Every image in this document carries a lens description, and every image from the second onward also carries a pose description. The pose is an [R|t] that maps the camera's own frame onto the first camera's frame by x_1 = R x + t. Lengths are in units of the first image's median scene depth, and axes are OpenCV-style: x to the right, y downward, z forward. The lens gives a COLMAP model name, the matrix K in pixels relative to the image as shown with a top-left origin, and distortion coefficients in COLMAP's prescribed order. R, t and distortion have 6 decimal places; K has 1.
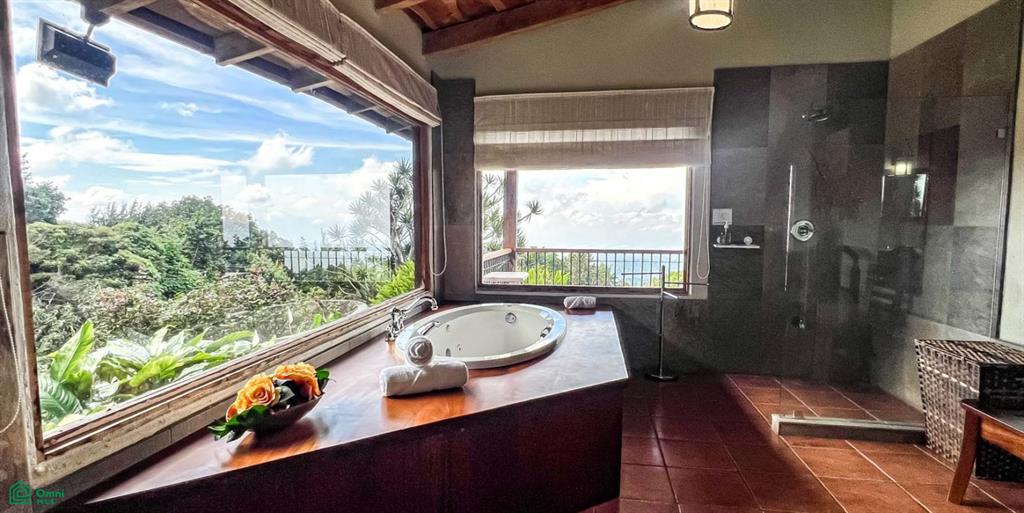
lens RADIAL K [[525.1, 0, 512.2], [0, 525.1, 271.5], [0, 0, 1]] dist [0.000184, 0.000240]
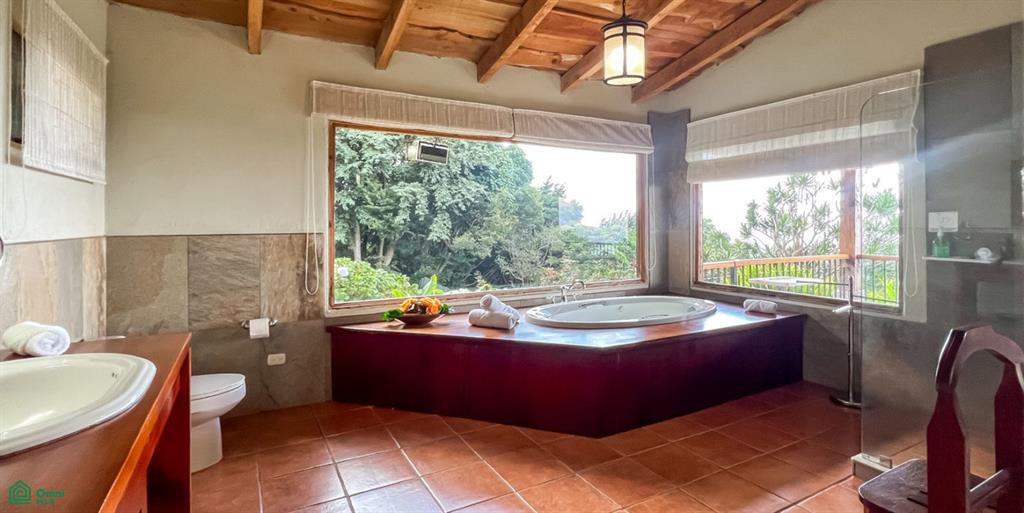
lens RADIAL K [[497.8, 0, 515.1], [0, 497.8, 224.8], [0, 0, 1]] dist [0.000582, 0.000083]
pose [[0.608572, -0.002014, -0.793496, 0.601031], [-0.070211, 0.995938, -0.056376, -0.010490], [0.790386, 0.090021, 0.605958, 0.019055]]
